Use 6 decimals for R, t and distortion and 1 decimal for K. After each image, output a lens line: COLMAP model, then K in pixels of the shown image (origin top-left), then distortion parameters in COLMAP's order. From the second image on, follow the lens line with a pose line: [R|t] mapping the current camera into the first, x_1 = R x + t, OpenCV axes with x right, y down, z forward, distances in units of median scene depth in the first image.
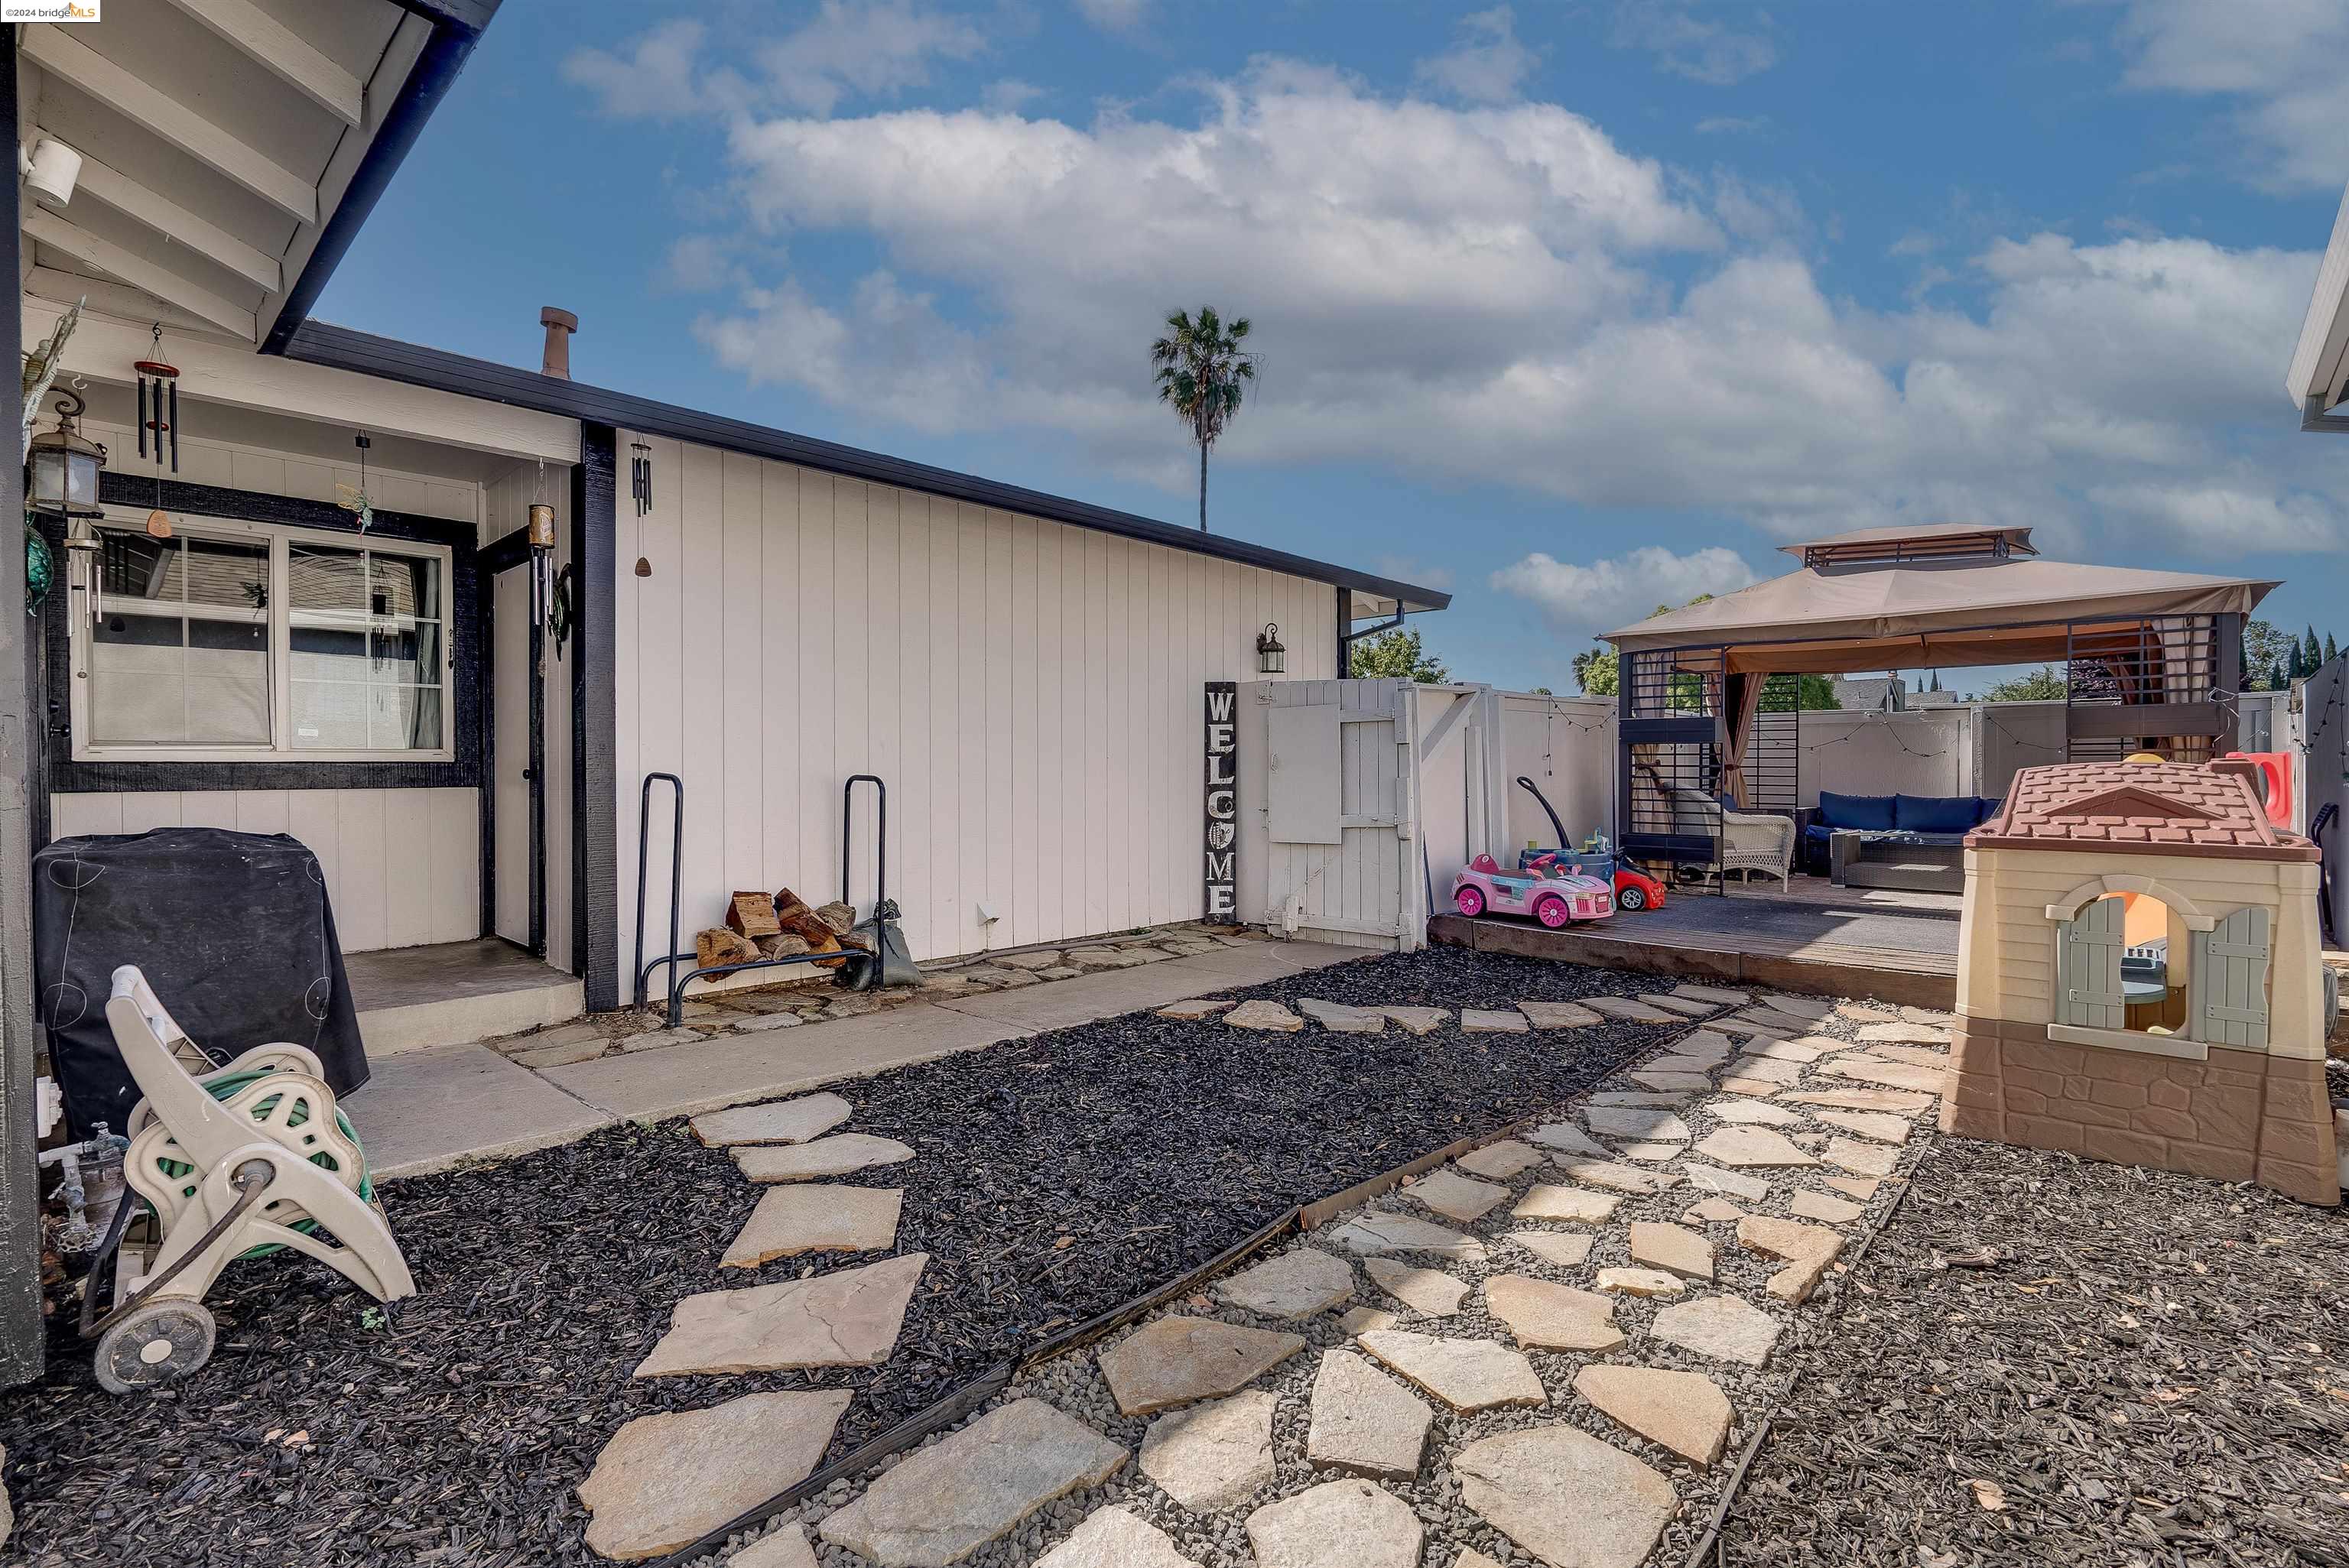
lens RADIAL K [[1068.8, 0, 1159.0], [0, 1068.8, 776.4], [0, 0, 1]] dist [-0.003099, 0.001485]
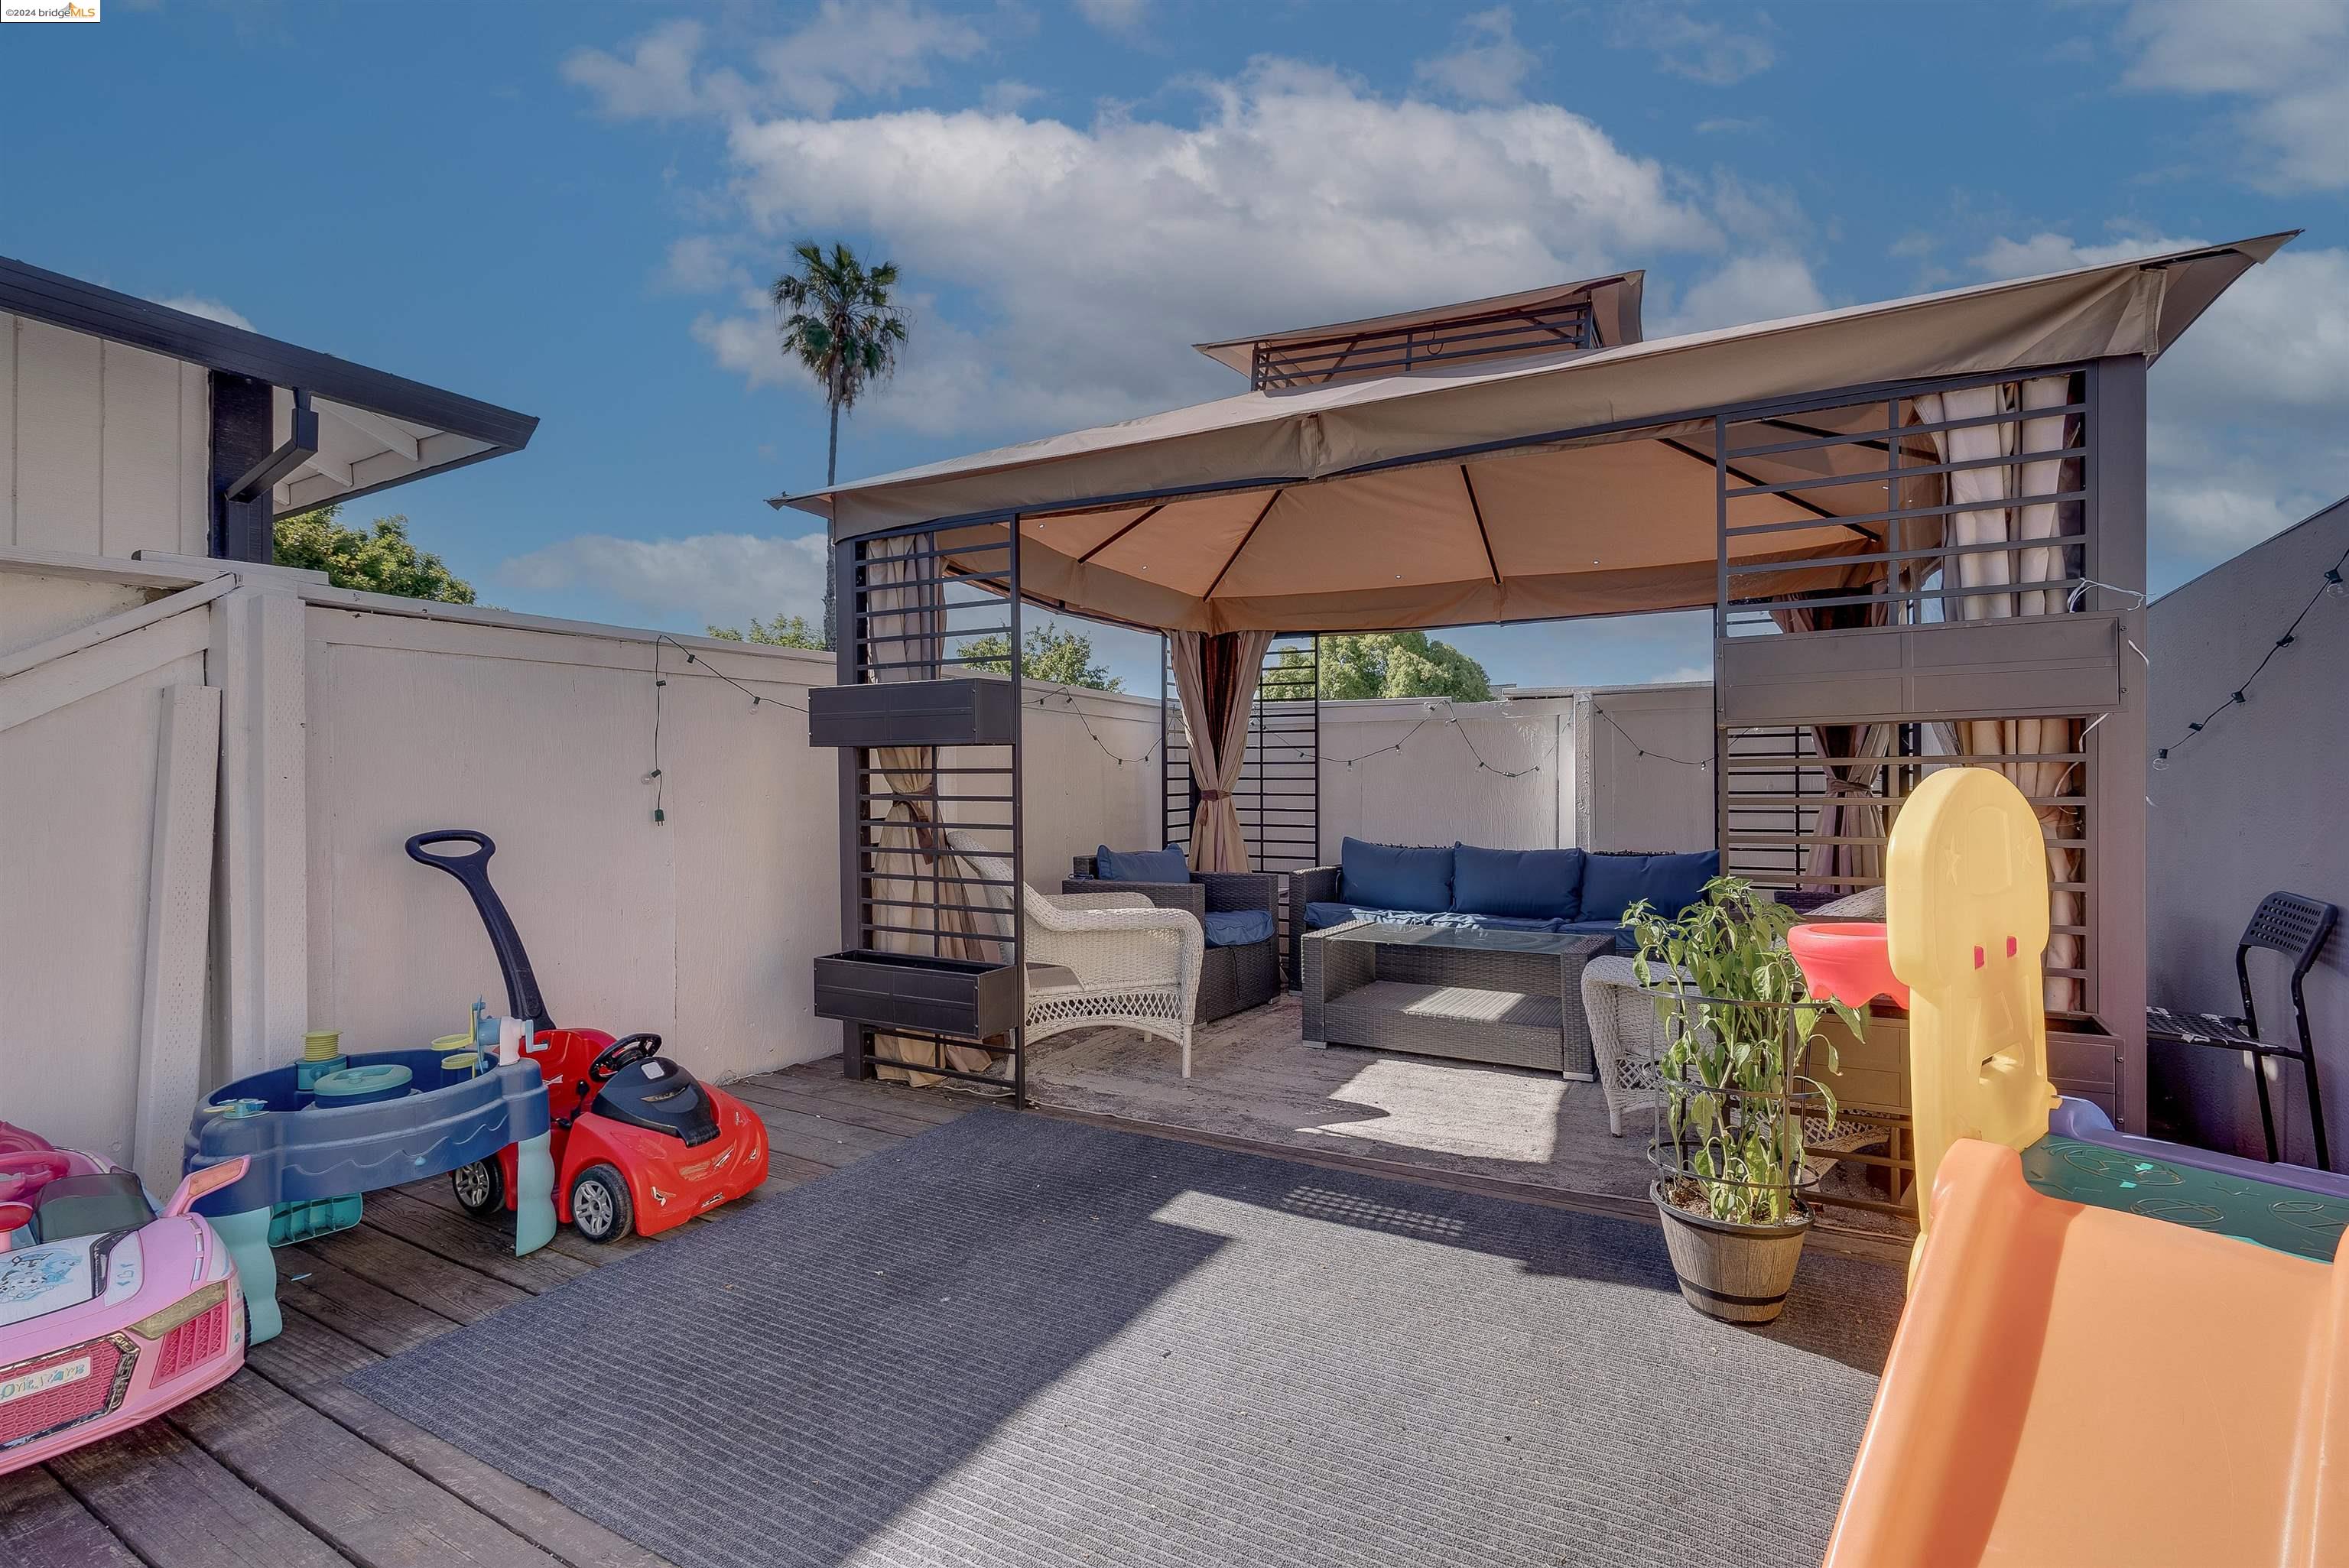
lens RADIAL K [[1068.8, 0, 1177.4], [0, 1068.8, 783.3], [0, 0, 1]] dist [-0.003099, 0.001485]
pose [[0.970632, -0.002418, 0.240557, 0.468954], [0.004774, 0.999946, -0.009211, -0.011591], [-0.240521, 0.010089, 0.970591, 0.554871]]
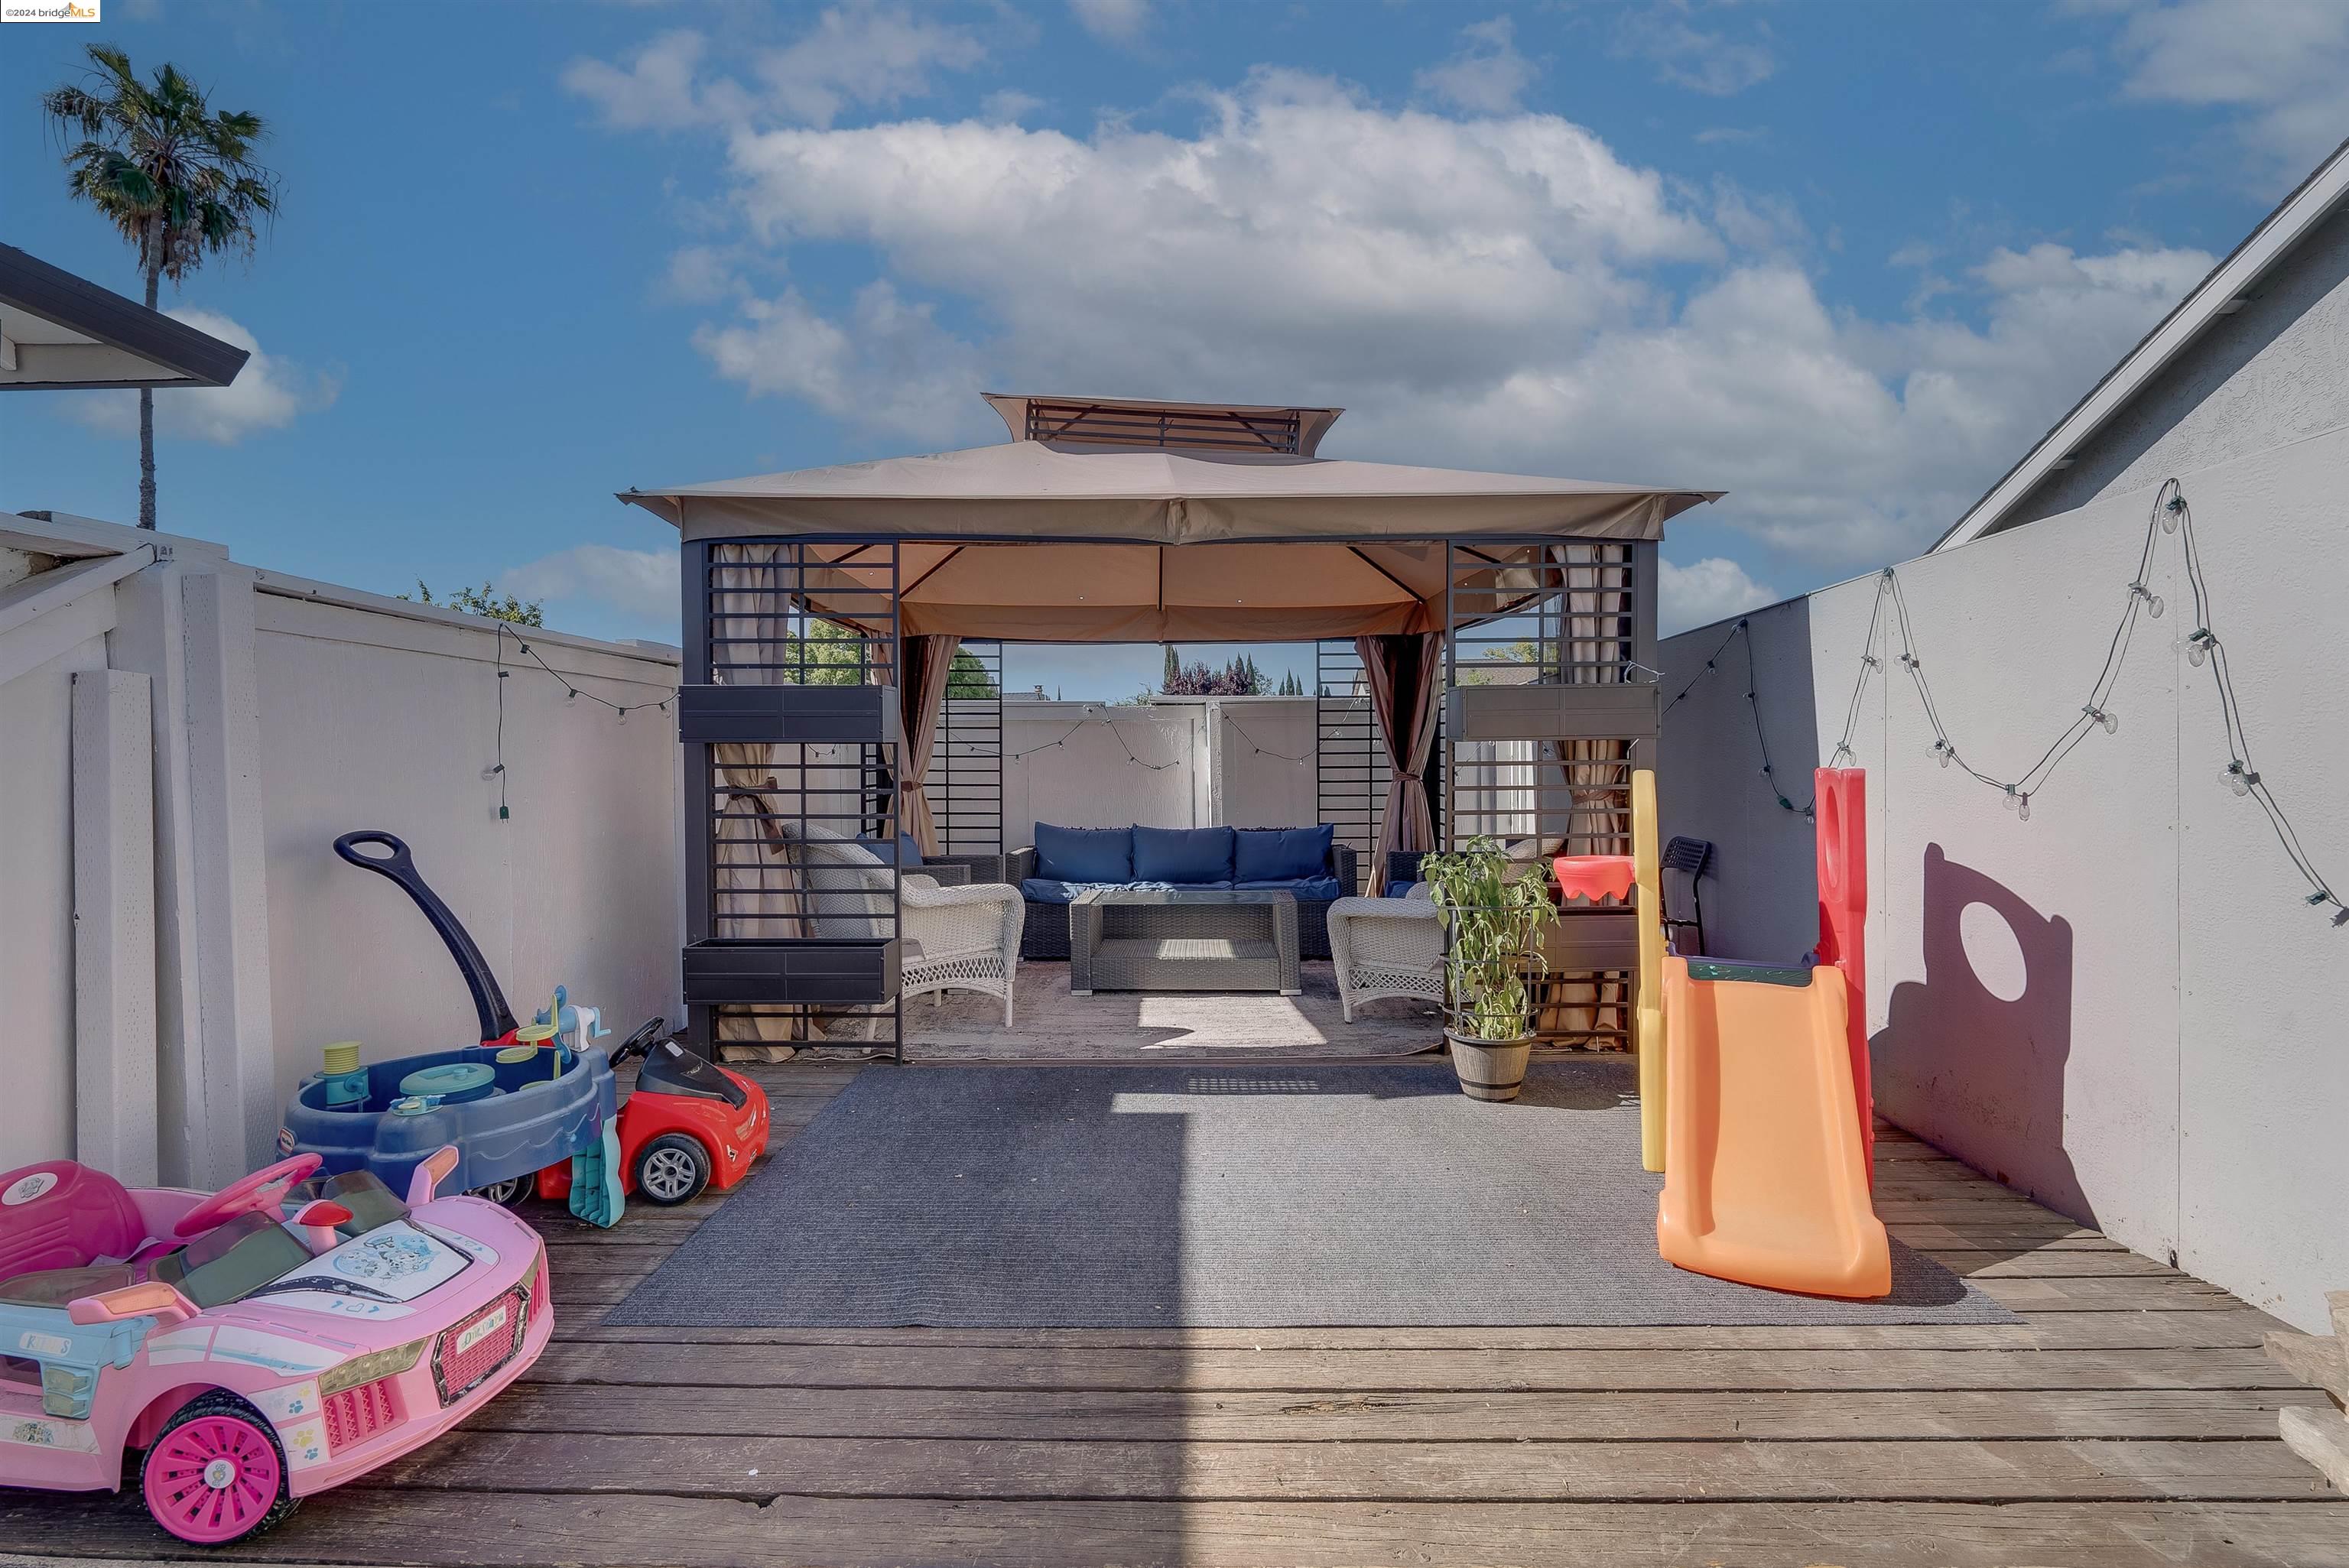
lens RADIAL K [[1068.8, 0, 1173.6], [0, 1068.8, 782.1], [0, 0, 1]] dist [-0.003099, 0.001485]
pose [[0.741910, -0.009796, 0.670428, 0.288617], [0.009372, 0.999947, 0.004240, -0.014503], [-0.670434, 0.003138, 0.741963, 0.543358]]
